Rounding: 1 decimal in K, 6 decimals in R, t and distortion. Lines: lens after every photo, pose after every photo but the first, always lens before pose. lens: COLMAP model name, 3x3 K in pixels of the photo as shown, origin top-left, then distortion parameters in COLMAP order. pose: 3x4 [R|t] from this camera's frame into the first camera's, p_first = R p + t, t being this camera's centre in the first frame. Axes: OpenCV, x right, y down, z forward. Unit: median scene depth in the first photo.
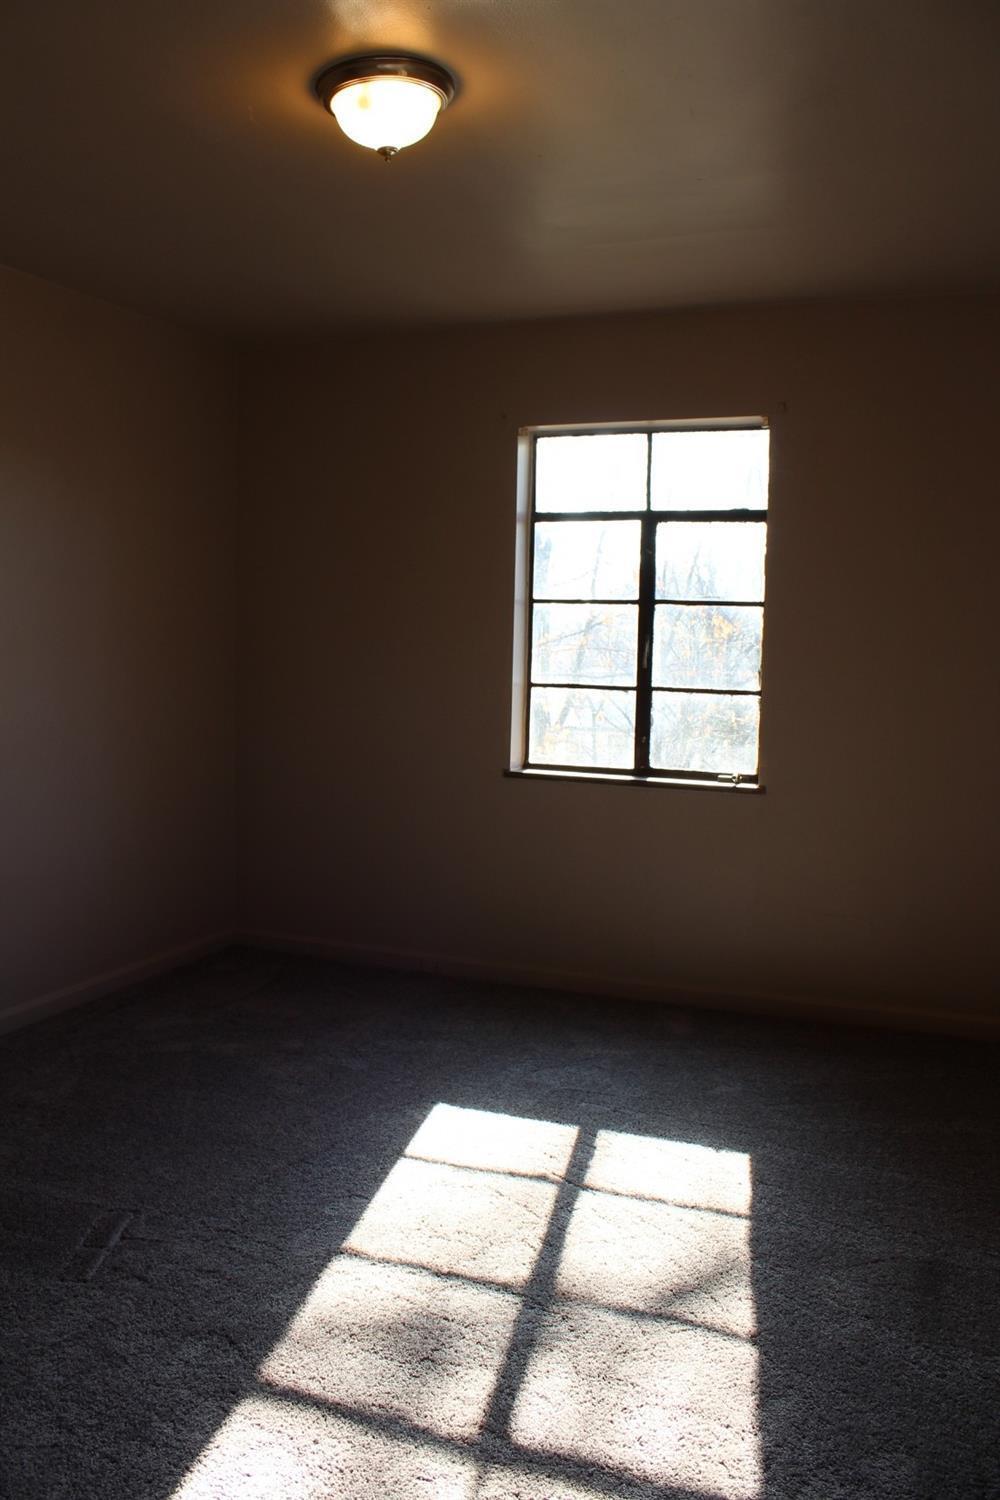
lens RADIAL K [[1300.4, 0, 508.0], [0, 1300.4, 738.4], [0, 0, 1]] dist [-0.150269, 0.171845]
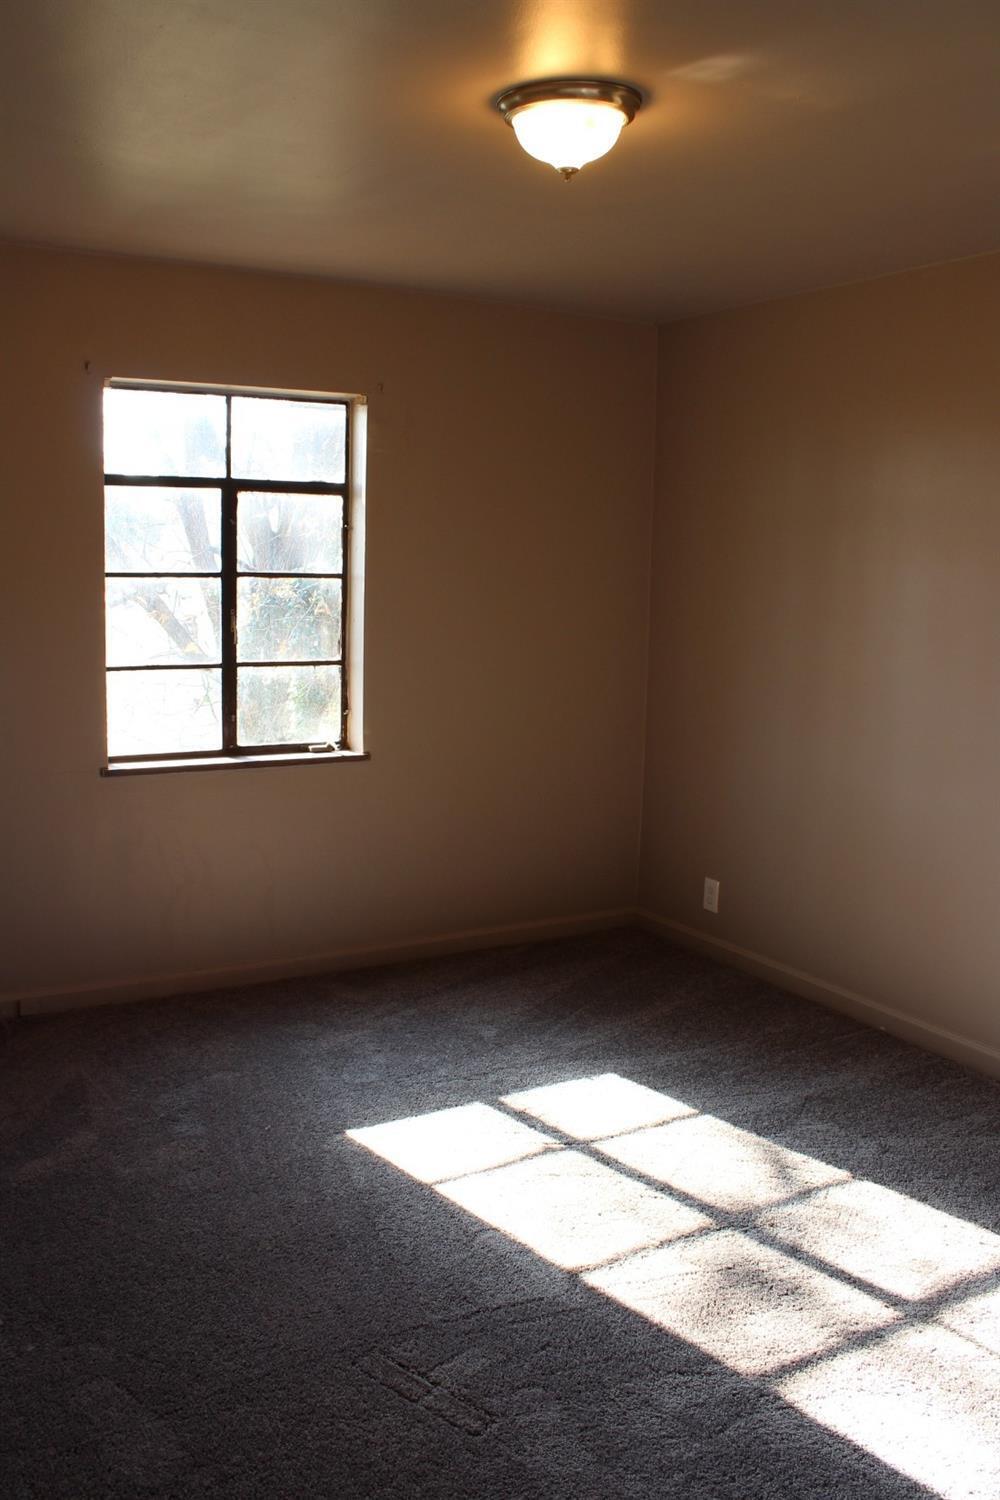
lens RADIAL K [[1345.9, 0, 498.6], [0, 1345.9, 737.4], [0, 0, 1]] dist [-0.148147, 0.174548]
pose [[0.600121, -0.121459, 0.790634, -0.570029], [0.049864, 0.992163, 0.114570, -0.089932], [-0.798354, -0.029331, 0.601474, 0.248914]]
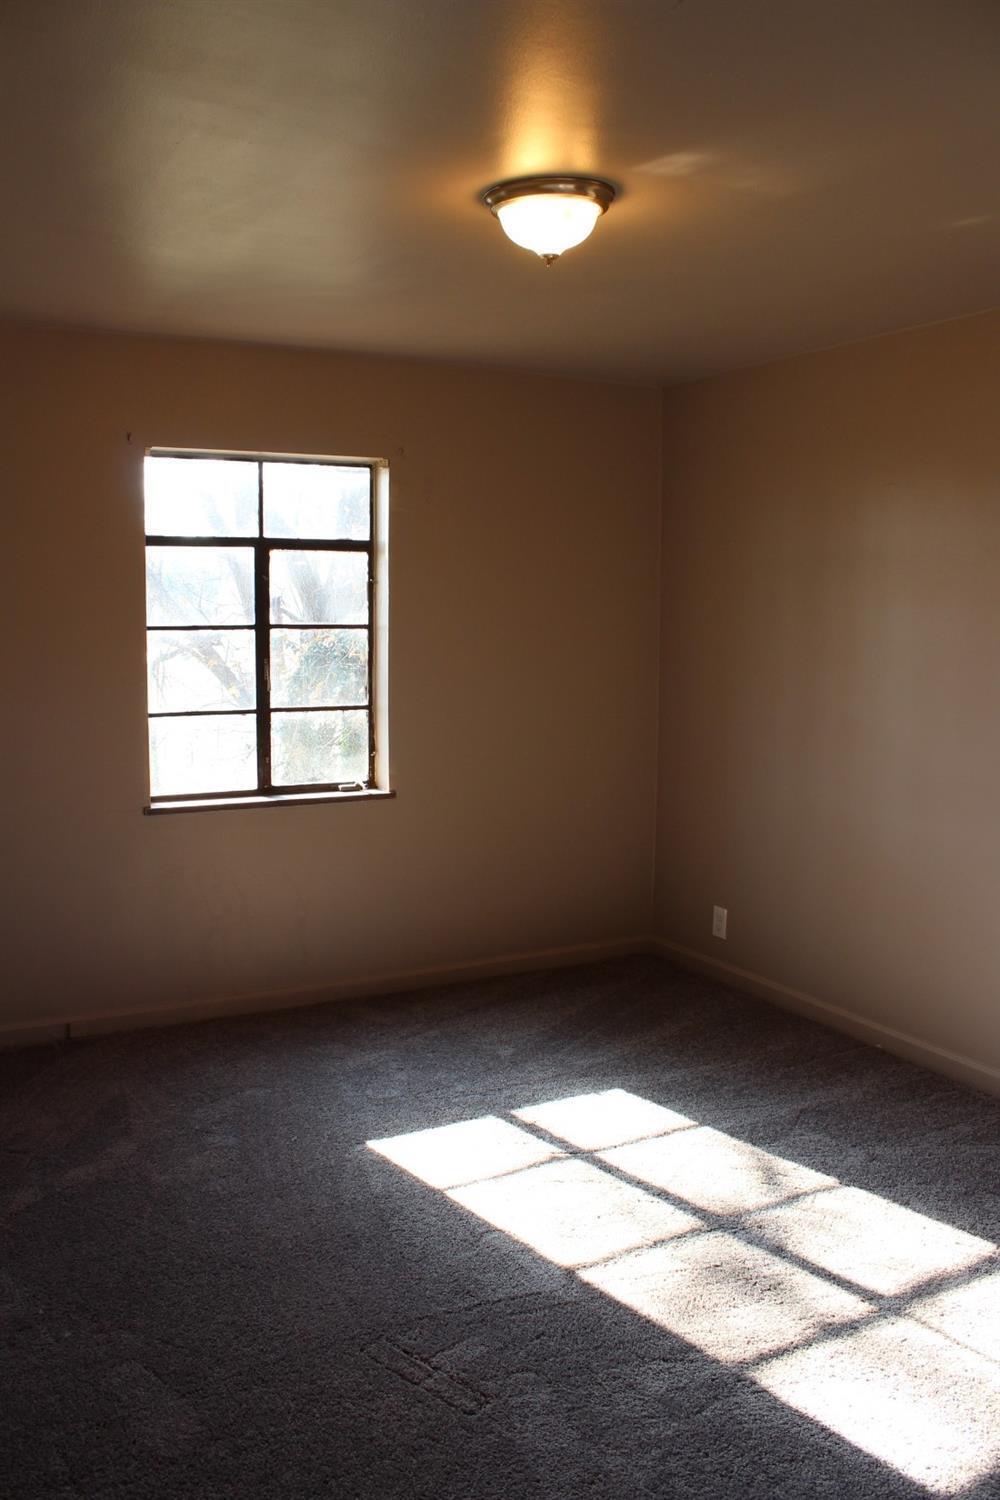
lens RADIAL K [[1300.4, 0, 508.0], [0, 1300.4, 738.4], [0, 0, 1]] dist [-0.150269, 0.171845]
pose [[0.622984, -0.103501, 0.775357, -0.580000], [0.064040, 0.994629, 0.081316, -0.088801], [-0.779608, -0.001005, 0.626267, 0.207726]]
